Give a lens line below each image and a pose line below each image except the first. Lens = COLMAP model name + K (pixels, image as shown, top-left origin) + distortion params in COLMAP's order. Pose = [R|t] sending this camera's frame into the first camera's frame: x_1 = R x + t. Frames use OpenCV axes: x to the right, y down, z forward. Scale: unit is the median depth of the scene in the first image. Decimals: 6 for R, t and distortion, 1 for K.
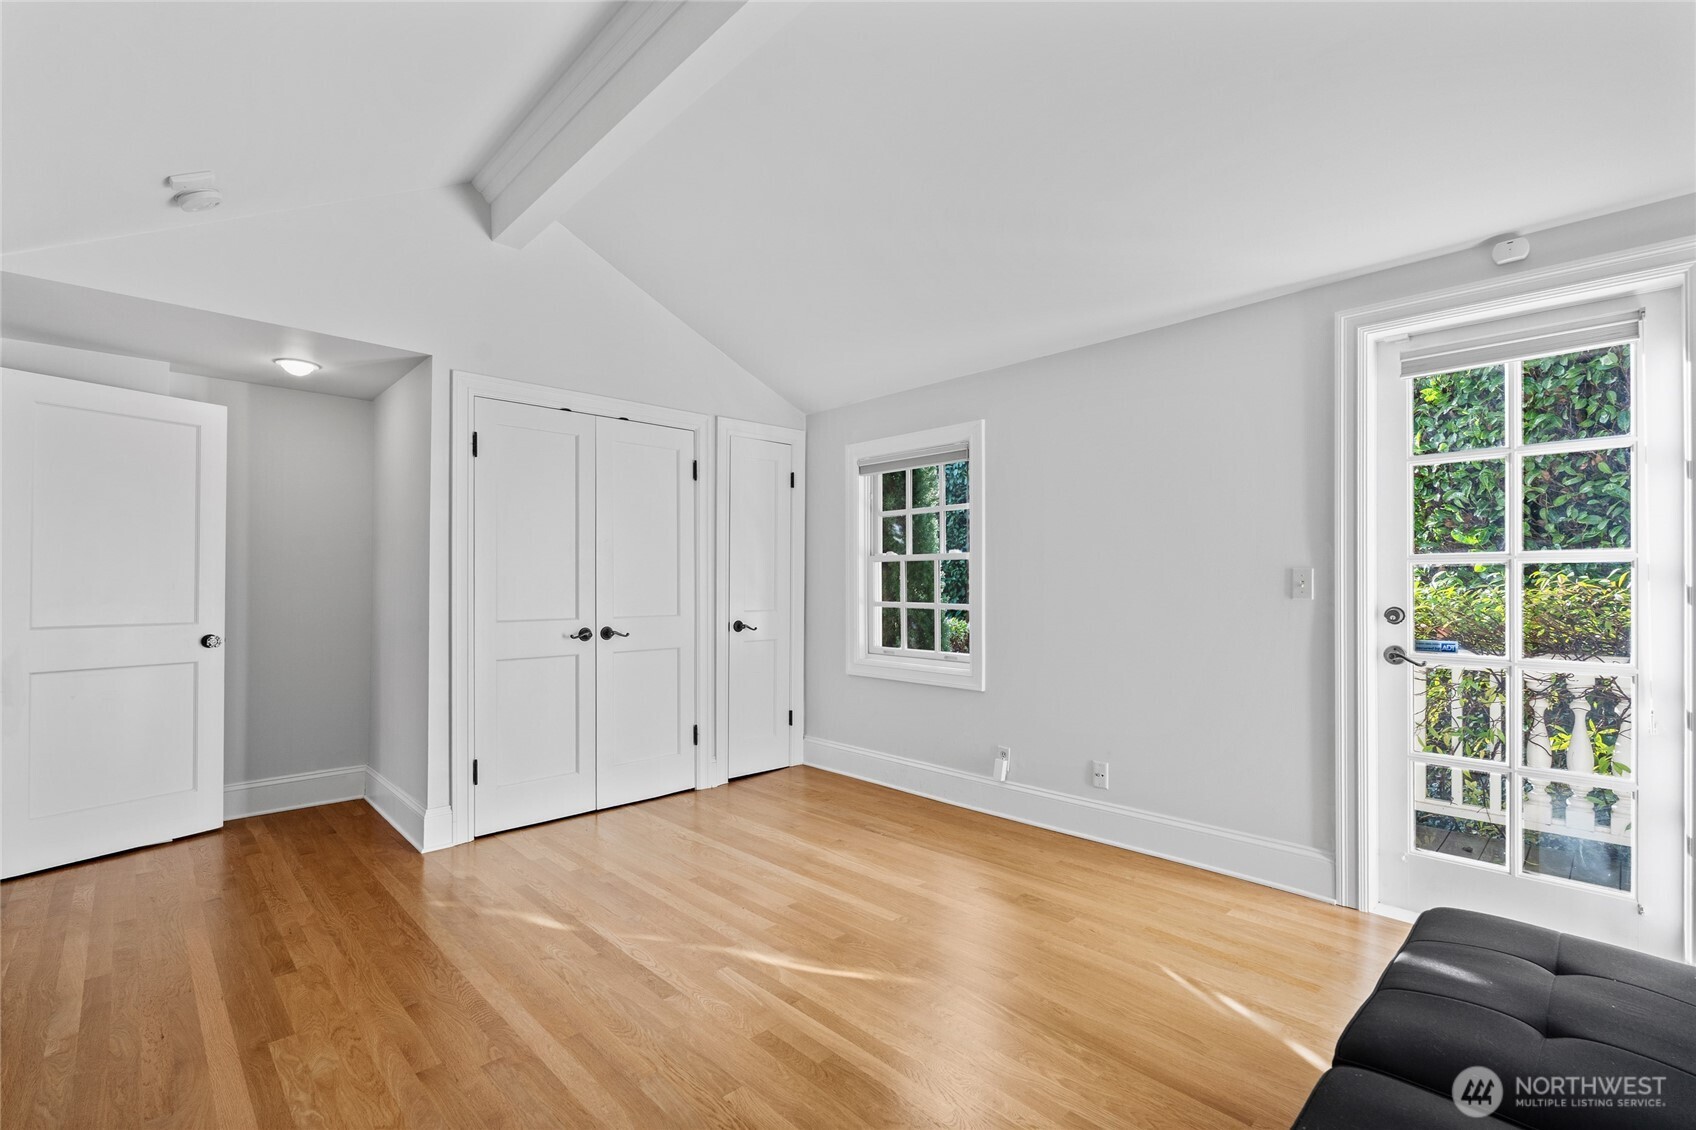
lens RADIAL K [[758.7, 0, 859.5], [0, 758.7, 577.4], [0, 0, 1]] dist [-0.004303, -0.001195]
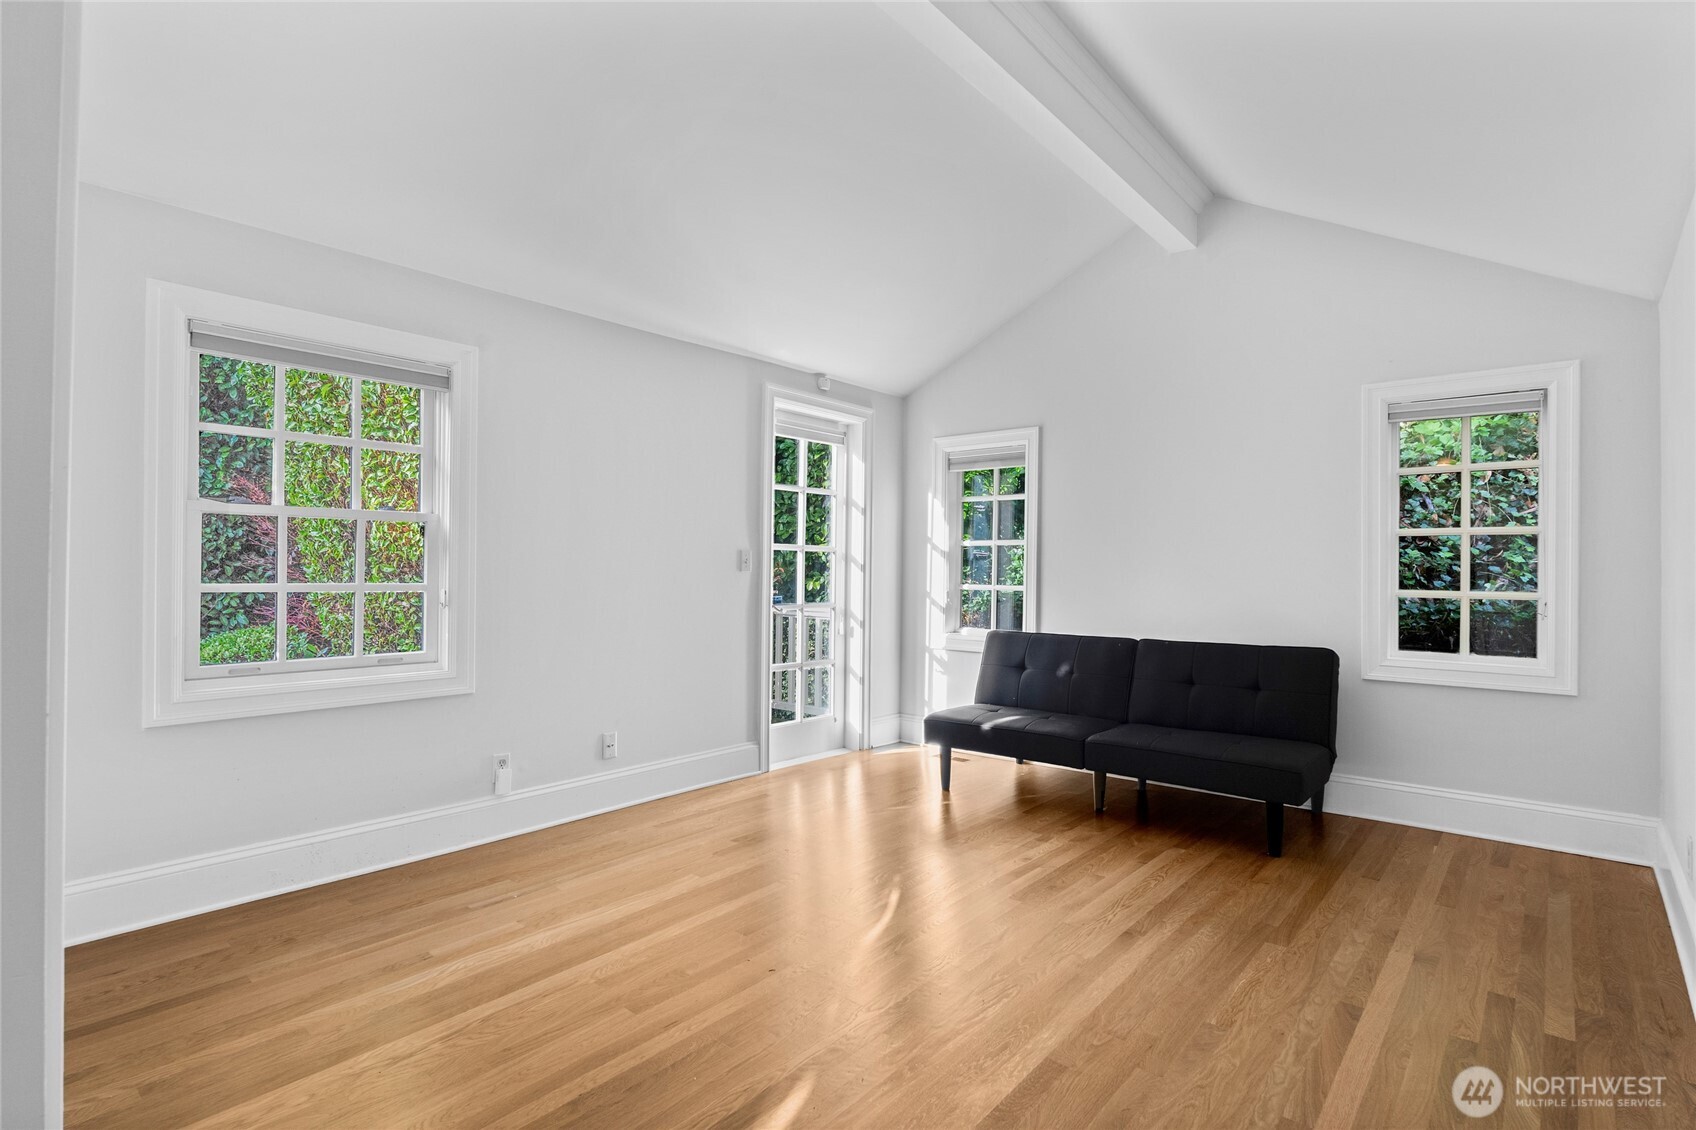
lens RADIAL K [[805.1, 0, 858.5], [0, 805.1, 566.7], [0, 0, 1]] dist [-0.014870, 0.001083]
pose [[-0.089394, 0.007356, 0.995969, -0.785502], [-0.009408, 0.999922, -0.008230, 0.025279], [-0.995952, -0.010106, -0.089318, 0.759447]]
